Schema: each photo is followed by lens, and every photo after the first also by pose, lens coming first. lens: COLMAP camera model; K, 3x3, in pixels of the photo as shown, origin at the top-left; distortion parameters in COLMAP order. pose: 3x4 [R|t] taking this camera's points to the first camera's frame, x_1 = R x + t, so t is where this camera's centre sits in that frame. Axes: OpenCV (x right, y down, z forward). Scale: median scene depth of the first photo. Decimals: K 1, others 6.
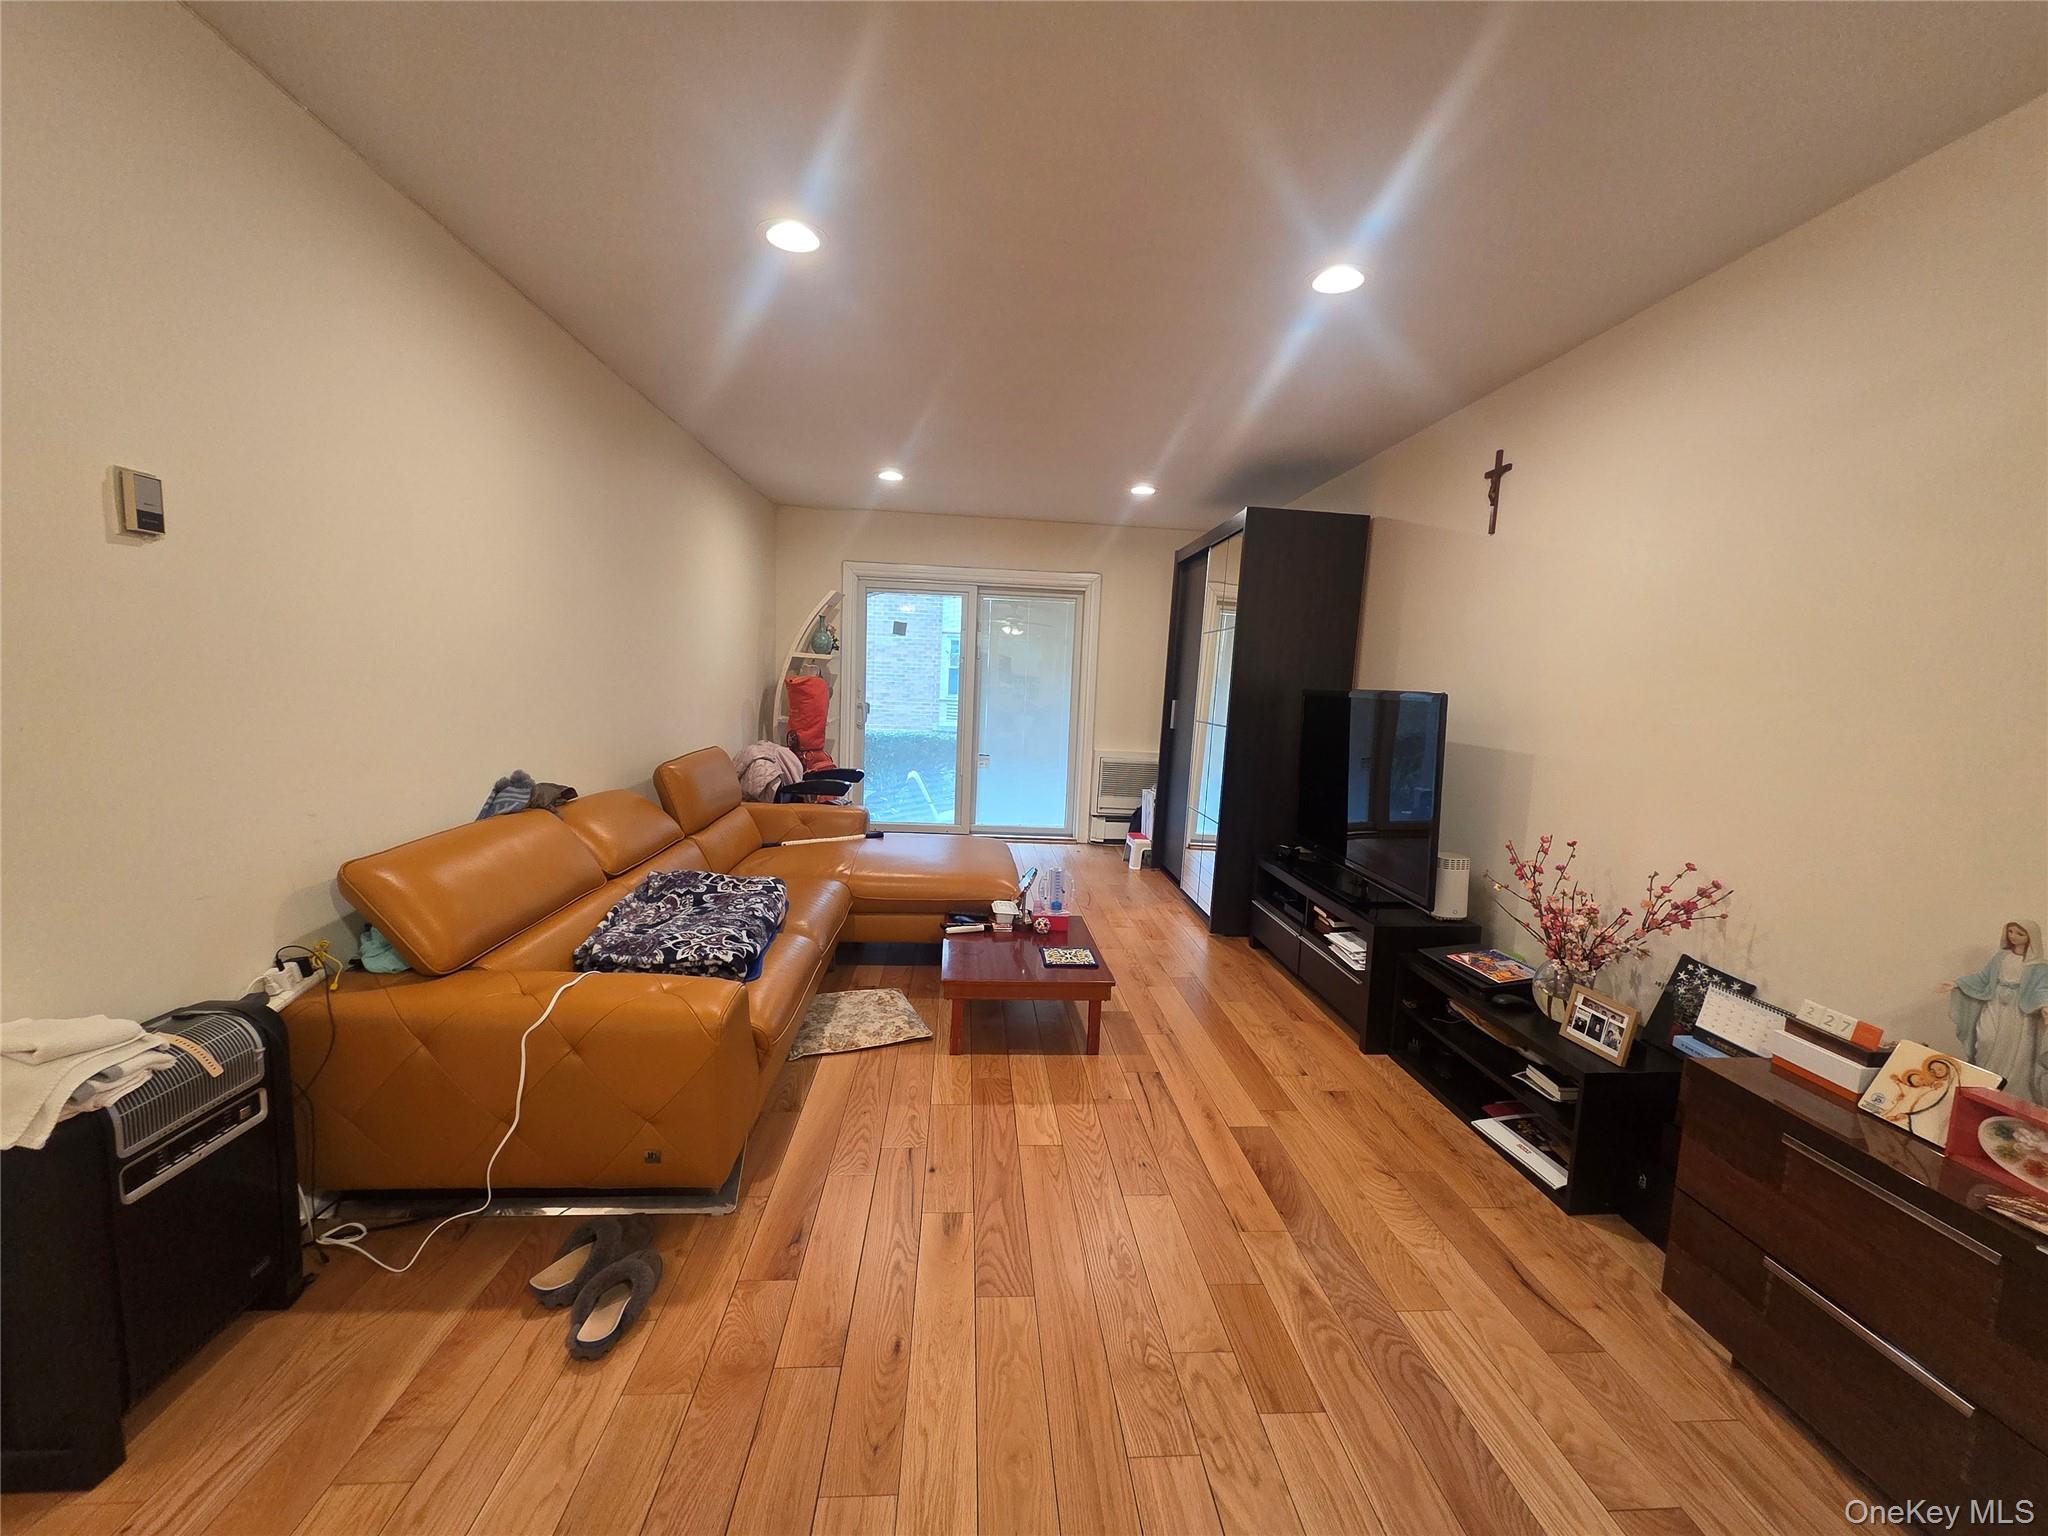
lens RADIAL K [[834.9, 0, 1029.7], [0, 834.9, 781.2], [0, 0, 1]] dist [0.001332, -0.000661]
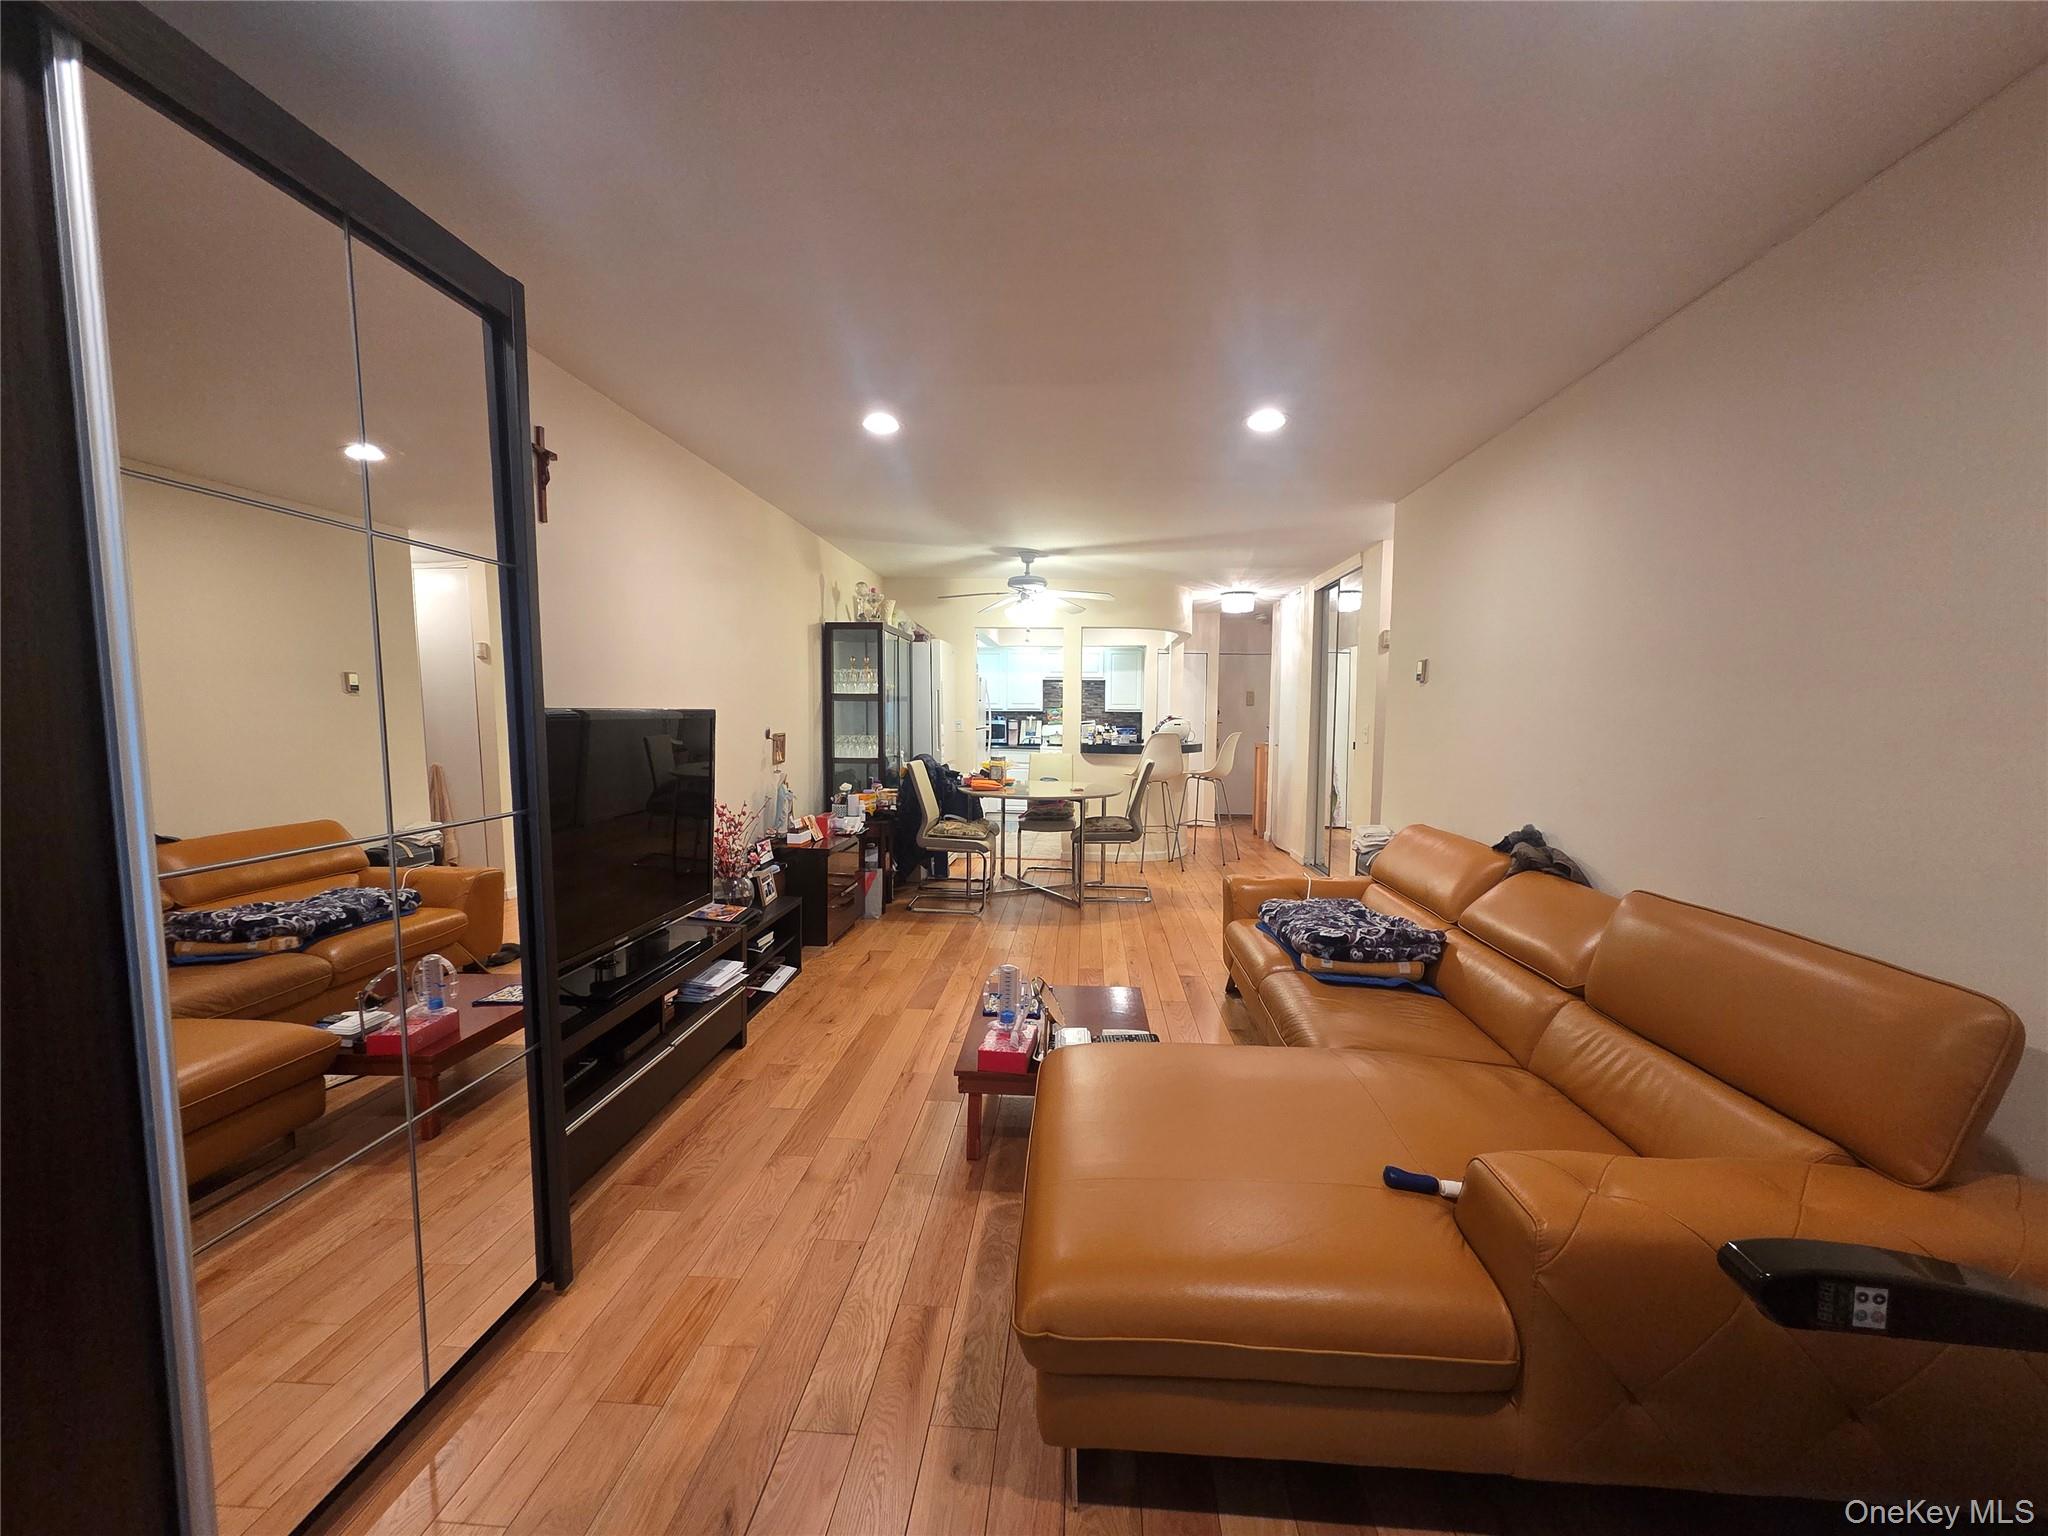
lens RADIAL K [[834.9, 0, 1029.7], [0, 834.9, 781.2], [0, 0, 1]] dist [0.001332, -0.000661]
pose [[-0.988277, -0.067438, 0.136966, -0.100390], [-0.037520, 0.976920, 0.210283, -0.281939], [-0.147987, 0.202679, -0.967999, 2.177059]]
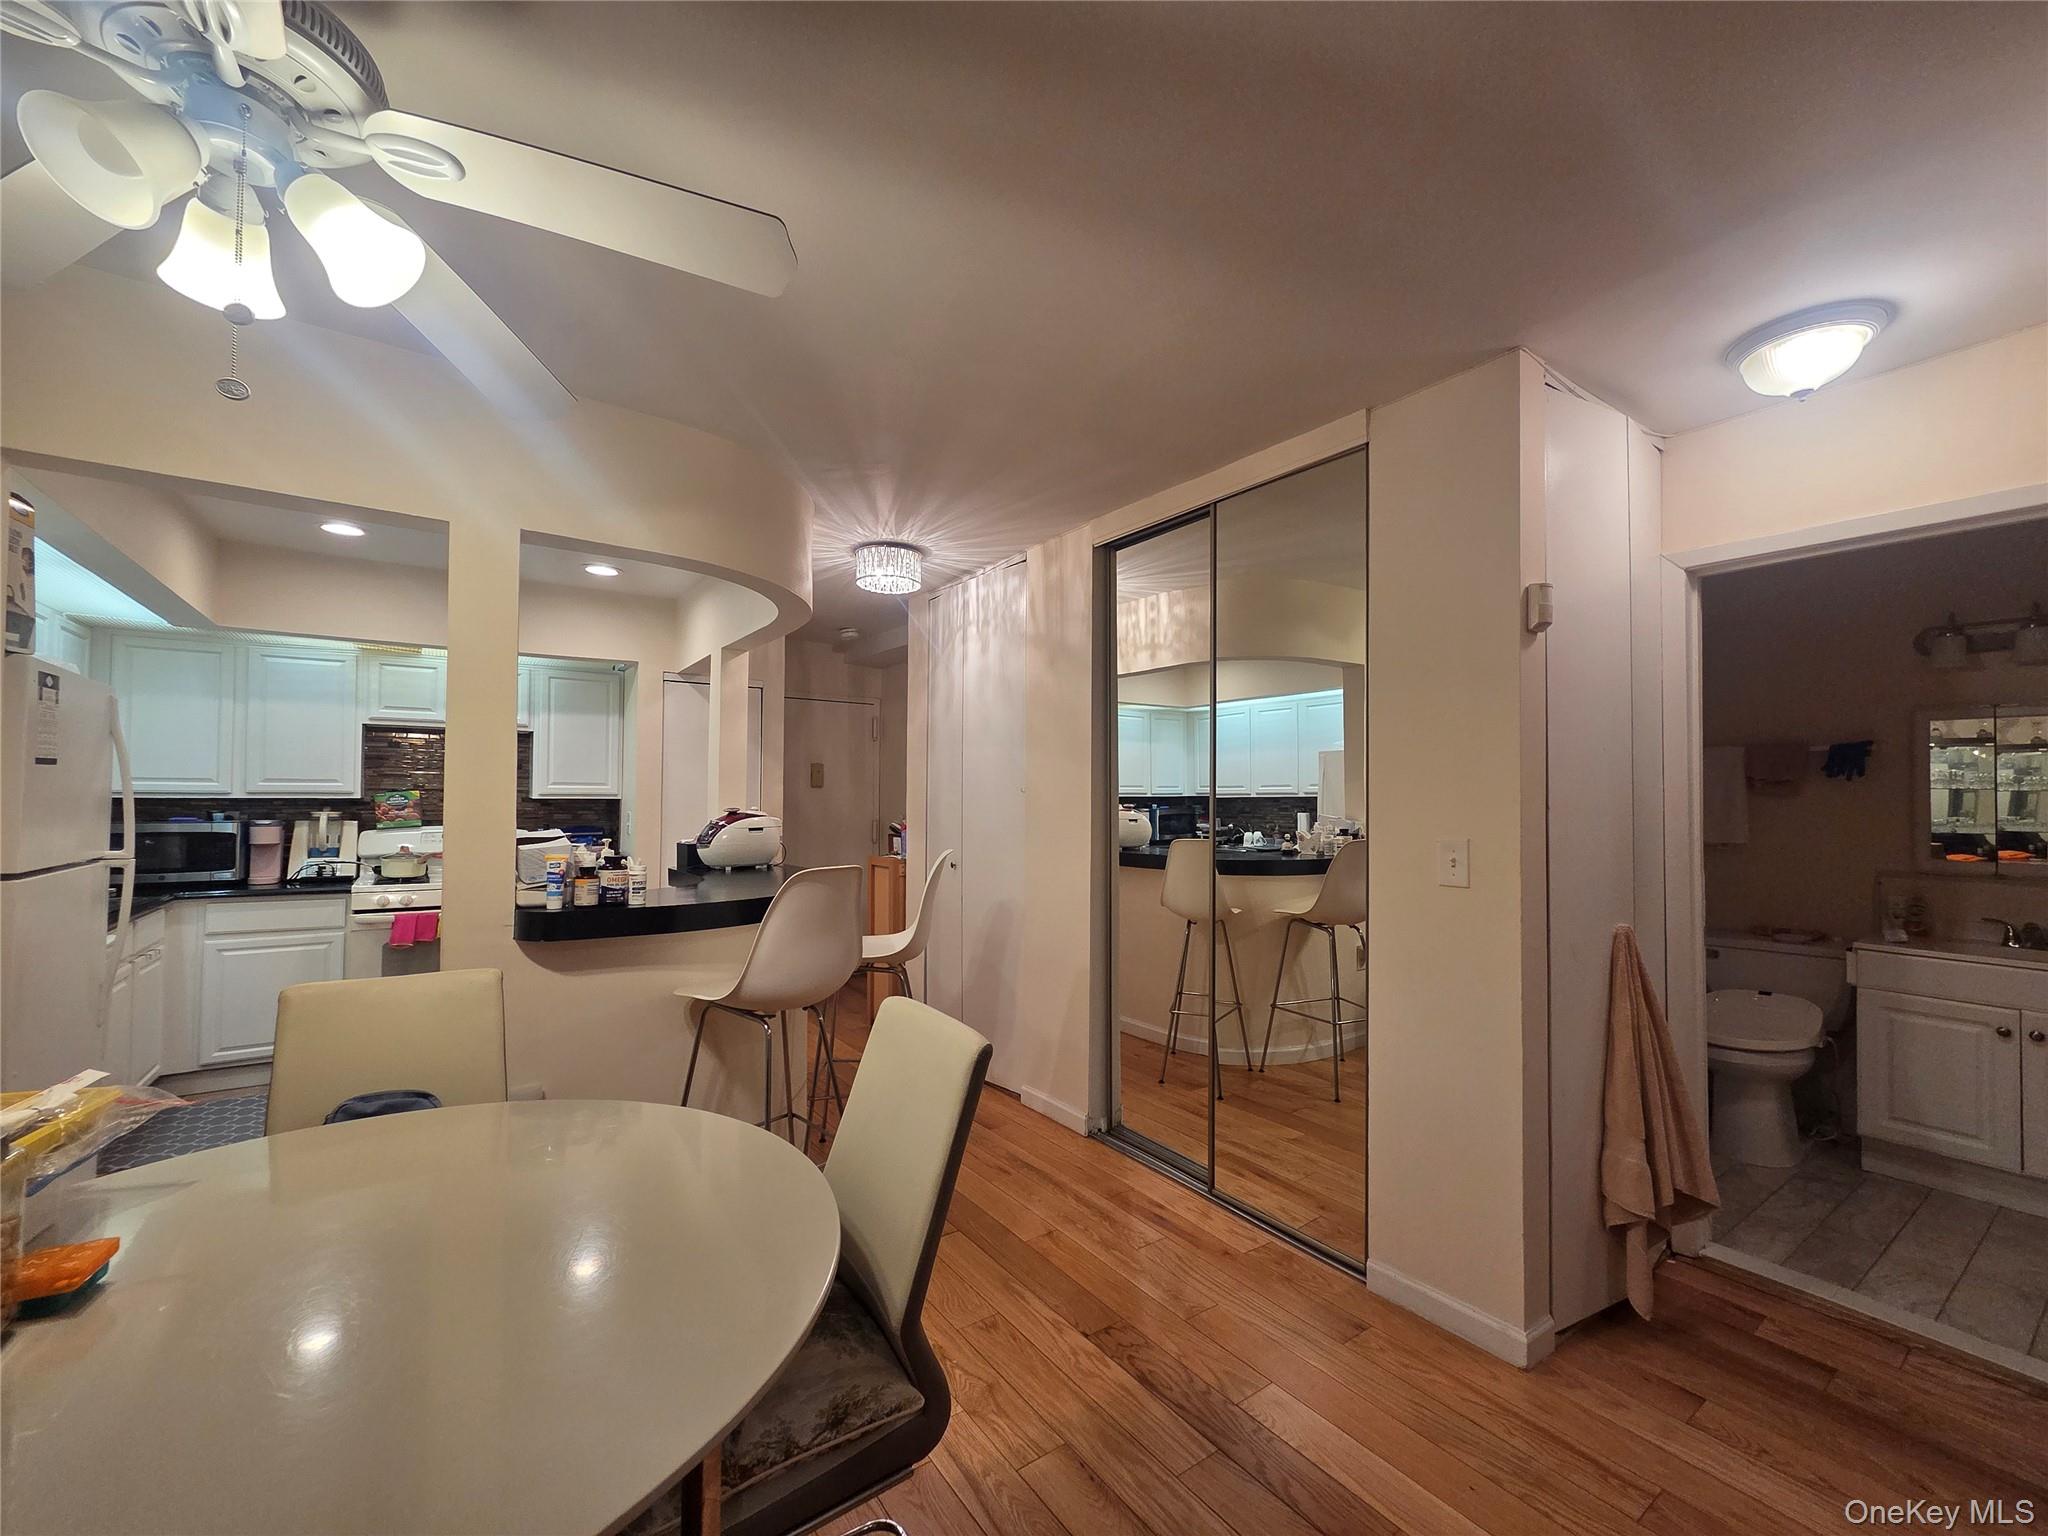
lens RADIAL K [[834.9, 0, 1029.7], [0, 834.9, 781.2], [0, 0, 1]] dist [0.001332, -0.000661]
pose [[-0.855902, -0.062334, -0.513367, -0.012098], [-0.108146, 0.992334, 0.059813, -0.190853], [0.505703, 0.106713, -0.856082, 1.453158]]
